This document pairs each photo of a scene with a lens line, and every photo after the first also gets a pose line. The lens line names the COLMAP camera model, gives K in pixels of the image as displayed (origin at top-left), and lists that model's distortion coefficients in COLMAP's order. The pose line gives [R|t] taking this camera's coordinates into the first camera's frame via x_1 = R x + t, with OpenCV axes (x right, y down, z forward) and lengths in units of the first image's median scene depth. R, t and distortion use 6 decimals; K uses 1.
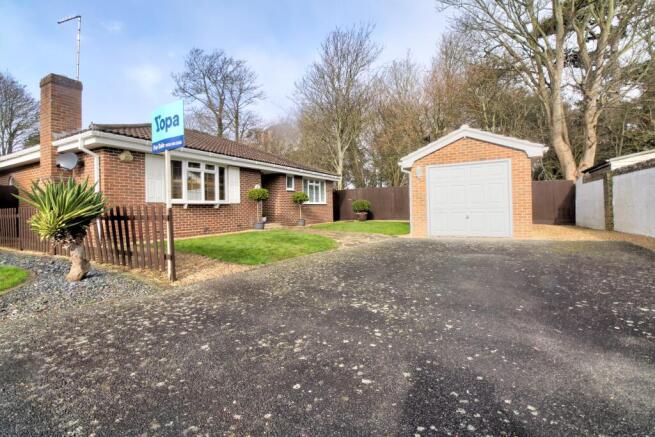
lens RADIAL K [[300.9, 0, 328.3], [0, 300.9, 207.4], [0, 0, 1]] dist [0.001030, -0.013385]
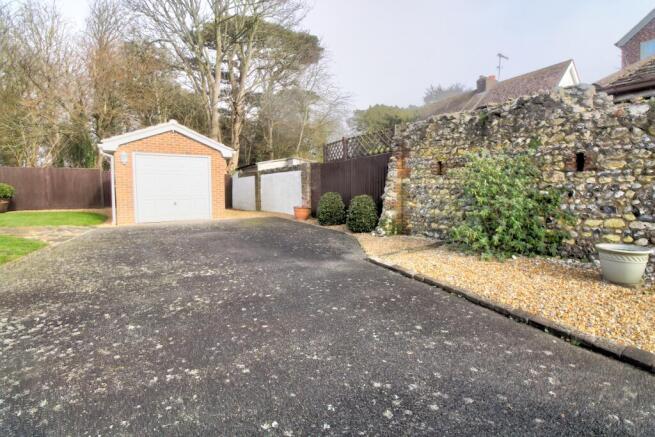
lens RADIAL K [[300.9, 0, 328.3], [0, 300.9, 207.4], [0, 0, 1]] dist [0.001030, -0.013385]
pose [[0.472522, -0.031060, 0.880771, -0.238166], [-0.007931, 0.999188, 0.039491, -0.001656], [-0.881283, -0.025645, 0.471892, -0.024532]]
